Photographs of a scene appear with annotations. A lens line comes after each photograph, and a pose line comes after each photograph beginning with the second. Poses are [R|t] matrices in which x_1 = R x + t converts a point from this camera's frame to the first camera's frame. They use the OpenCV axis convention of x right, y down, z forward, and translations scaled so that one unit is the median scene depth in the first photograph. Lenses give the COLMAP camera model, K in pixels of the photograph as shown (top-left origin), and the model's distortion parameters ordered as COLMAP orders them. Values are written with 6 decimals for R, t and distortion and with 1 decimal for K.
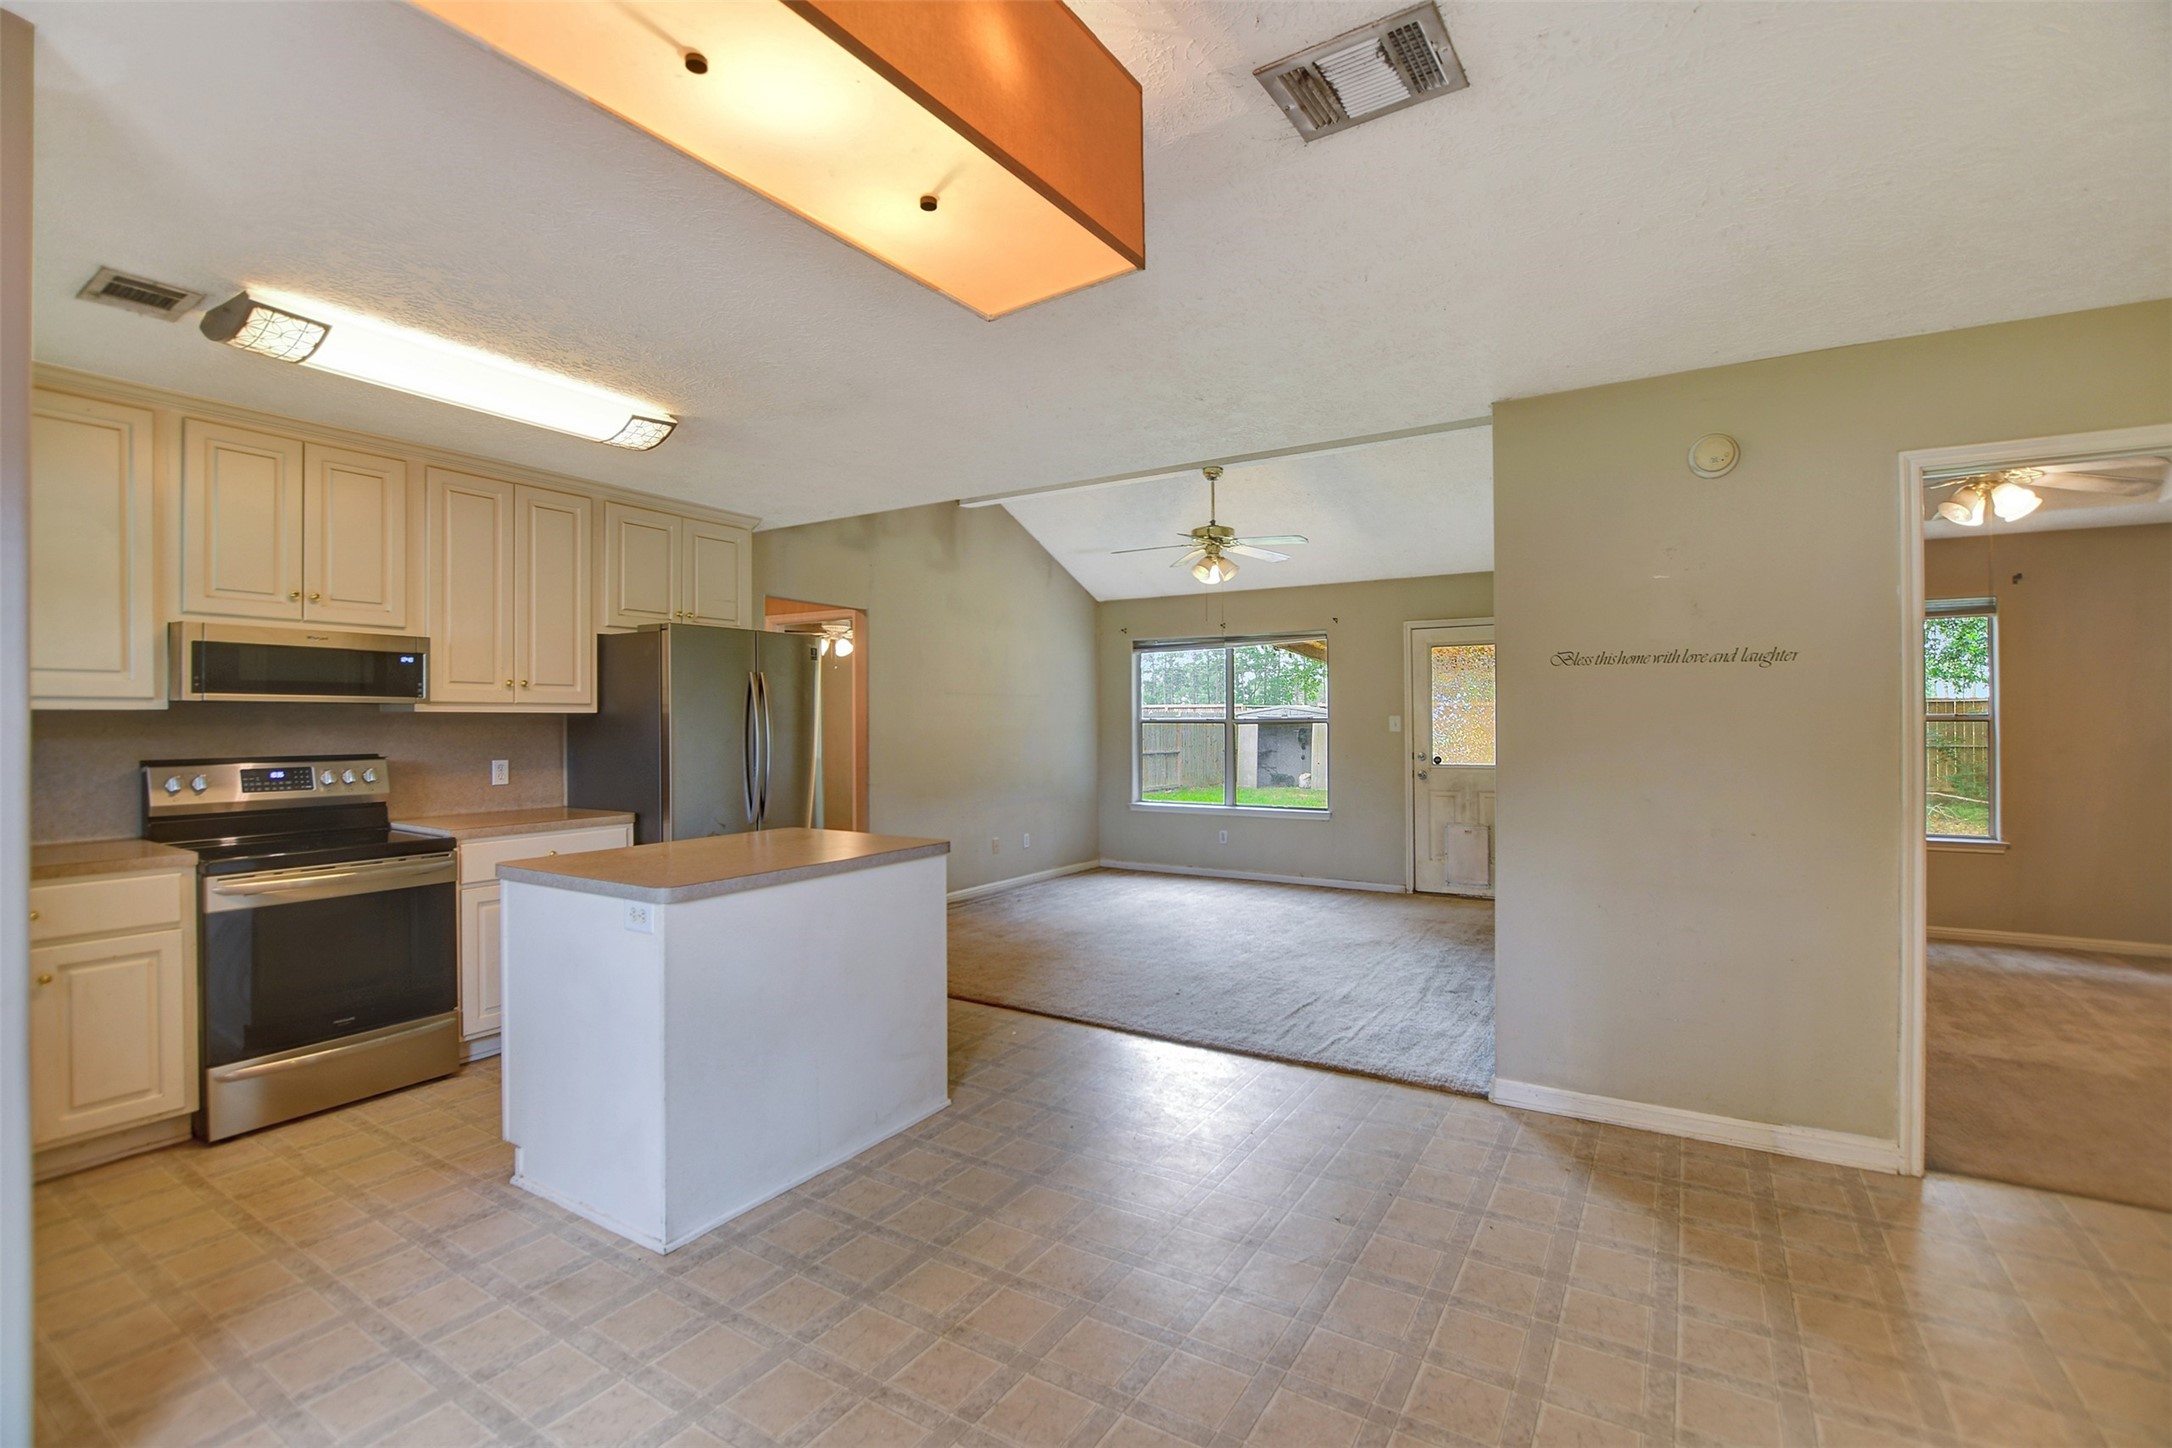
lens RADIAL K [[969.2, 0, 1063.3], [0, 969.2, 719.7], [0, 0, 1]] dist [-0.029116, 0.001766]
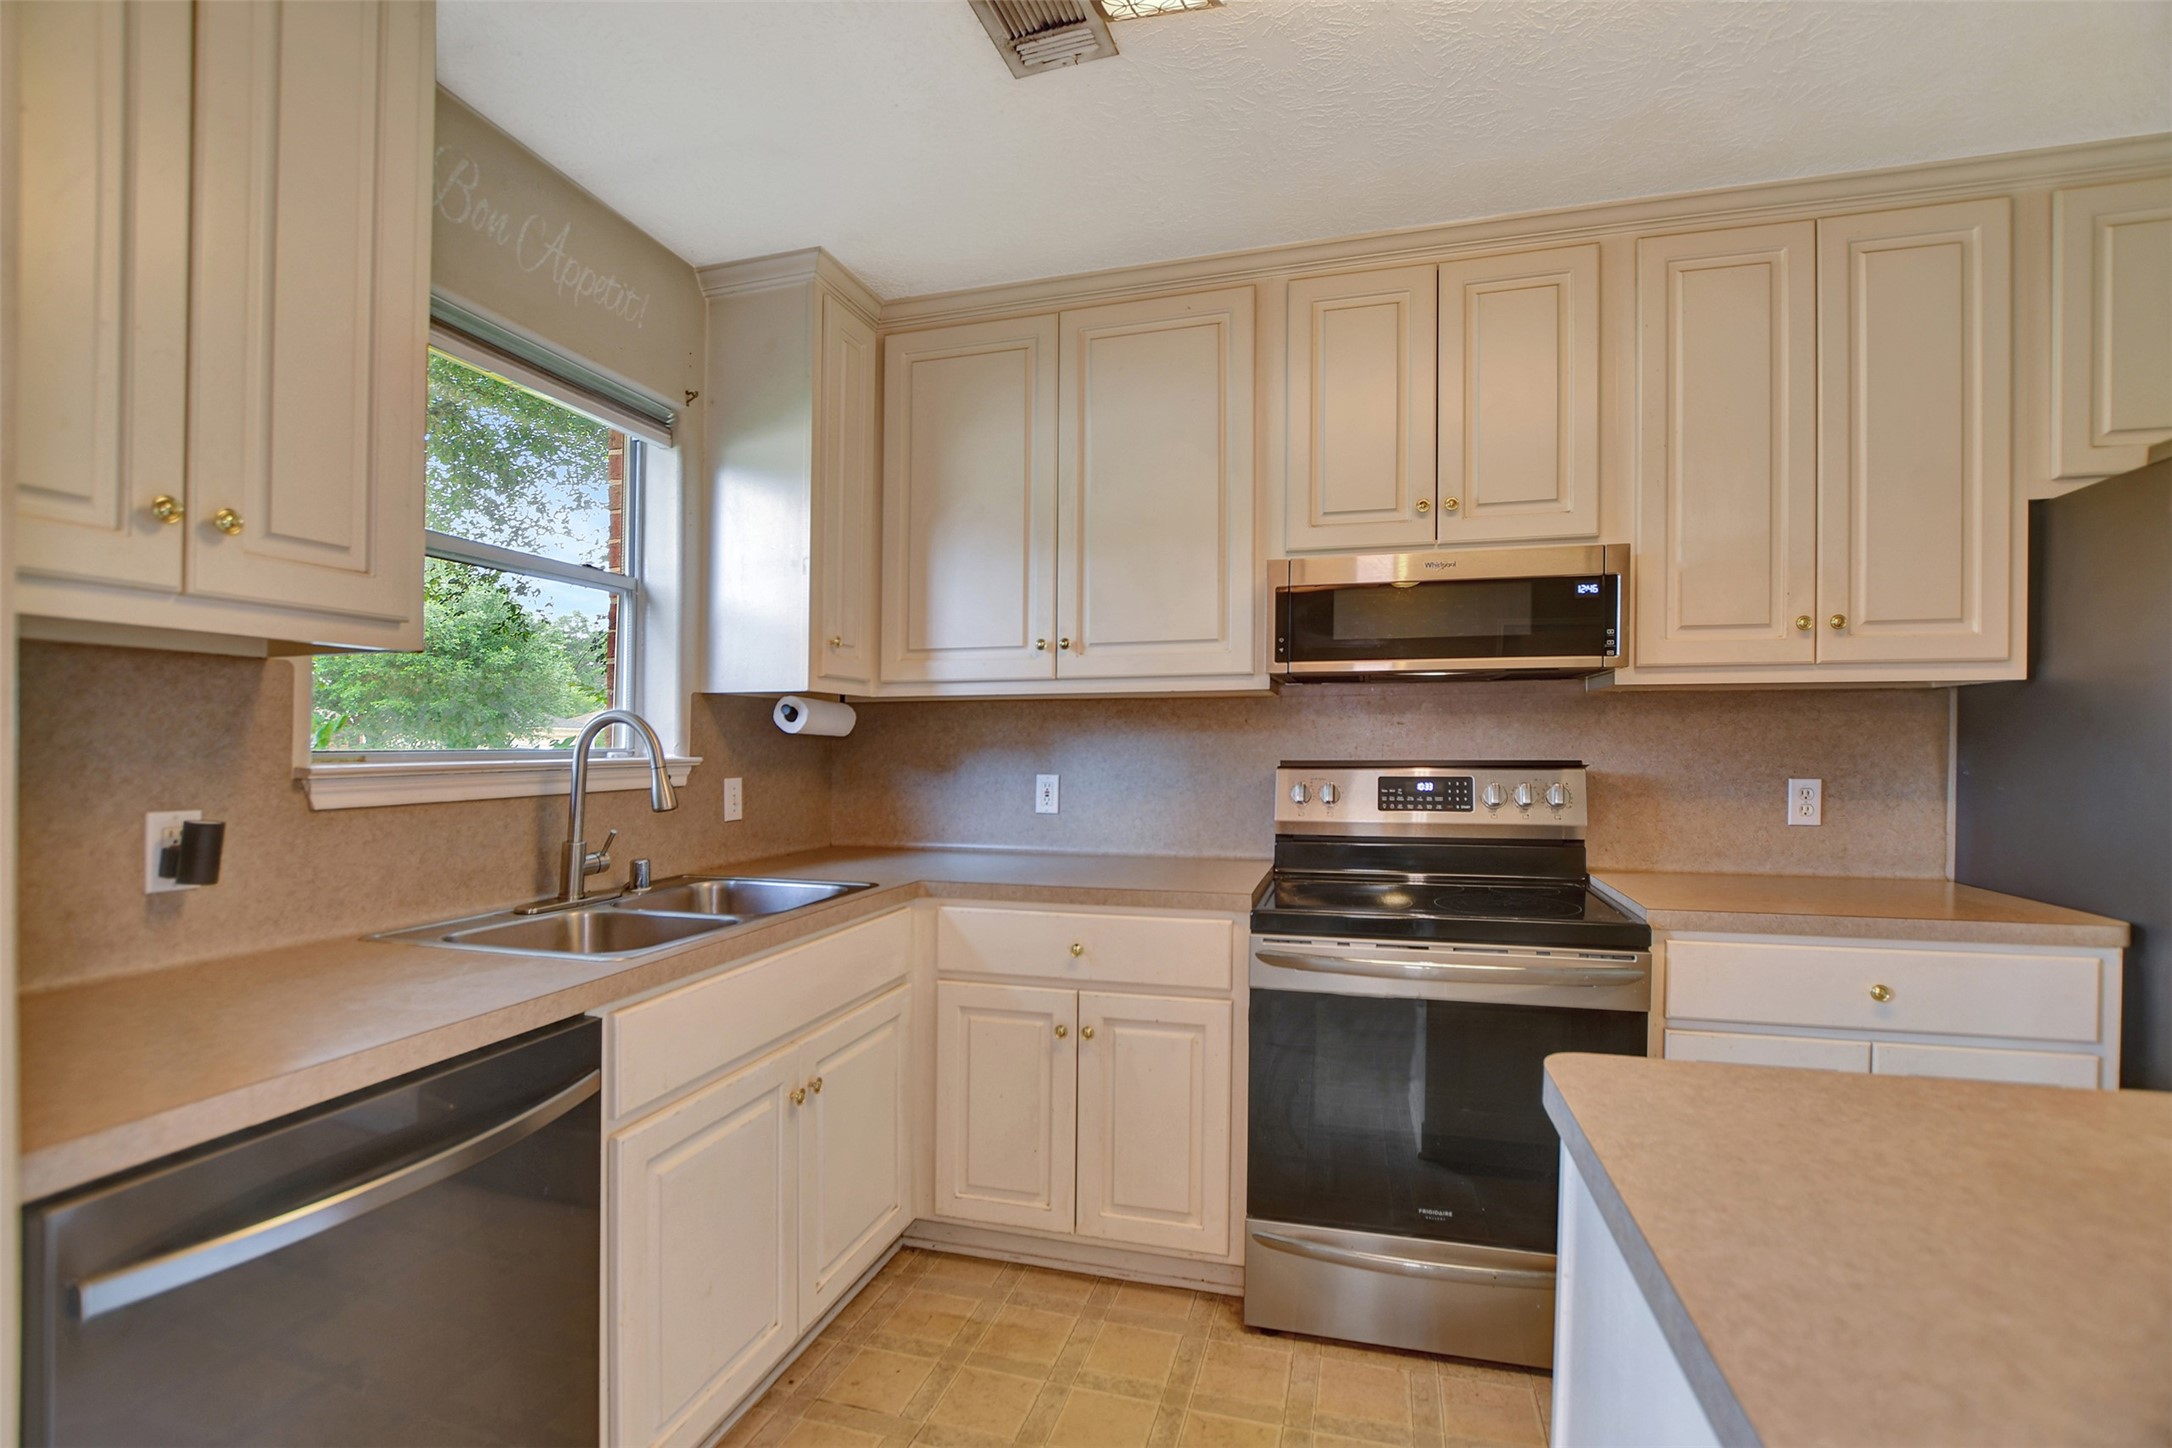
lens RADIAL K [[969.2, 0, 1088.3], [0, 969.2, 761.7], [0, 0, 1]] dist [-0.029116, 0.001766]
pose [[0.280170, 0.018572, -0.959771, -0.230317], [0.003373, 0.999788, 0.020331, 0.025100], [0.959944, -0.008934, 0.280048, 0.565763]]
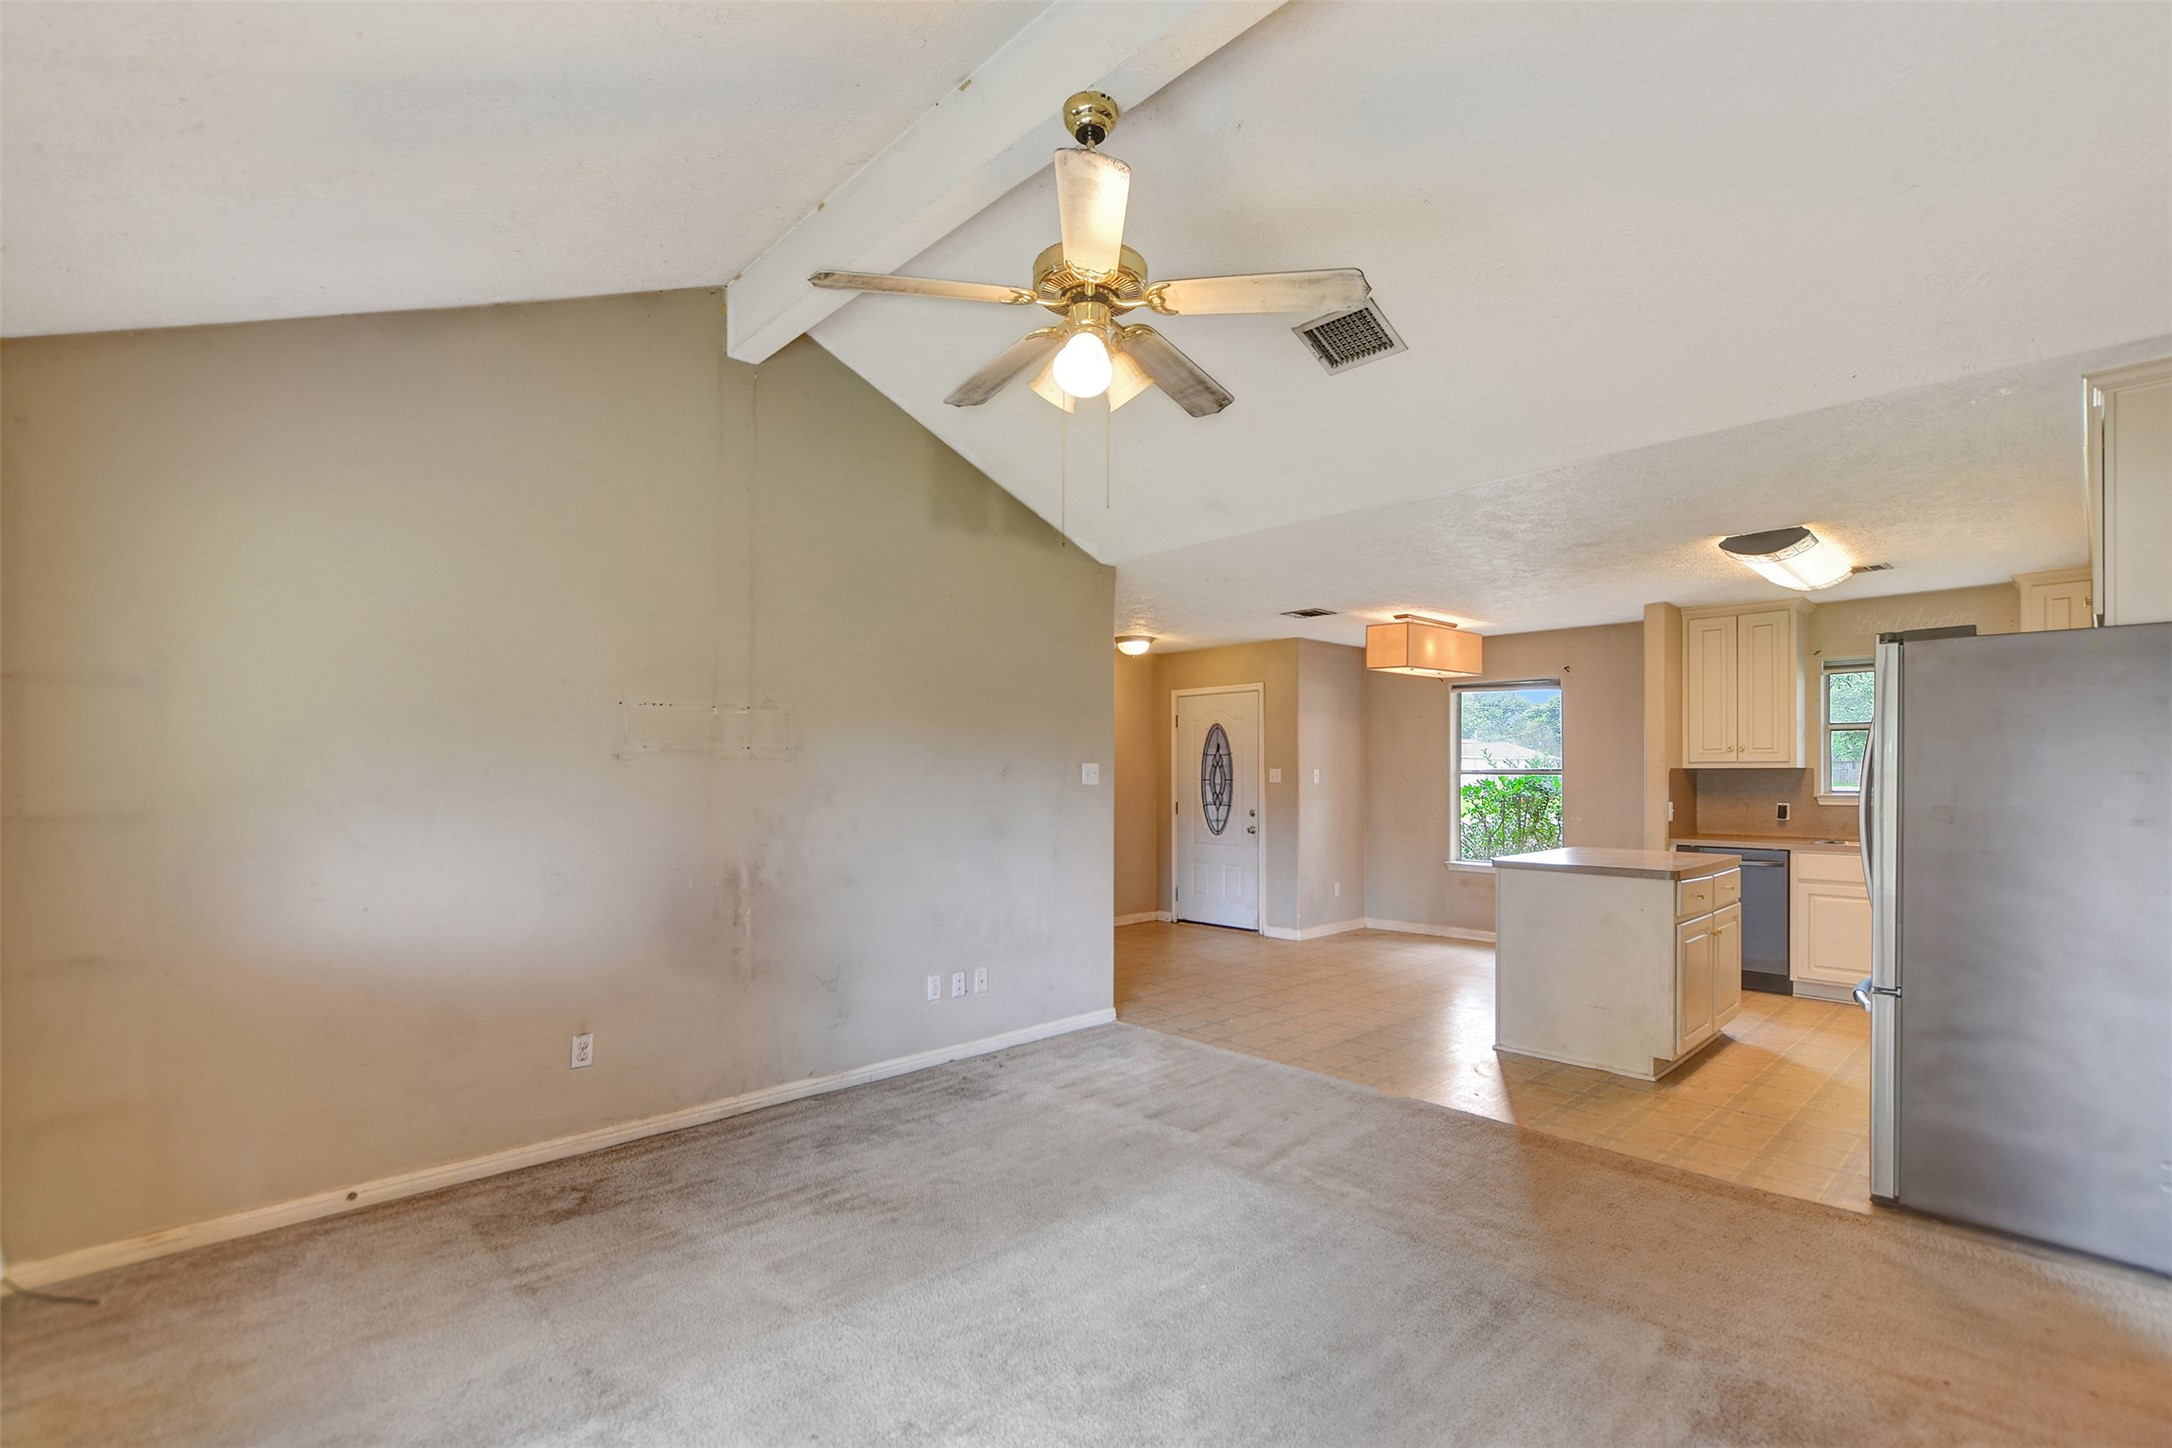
lens RADIAL K [[969.2, 0, 1103.1], [0, 969.2, 781.4], [0, 0, 1]] dist [-0.029116, 0.001766]
pose [[-0.974993, 0.000081, 0.222236, 0.112872], [0.001087, 0.999990, 0.004403, 0.003288], [-0.222233, 0.004535, -0.974983, 2.269260]]
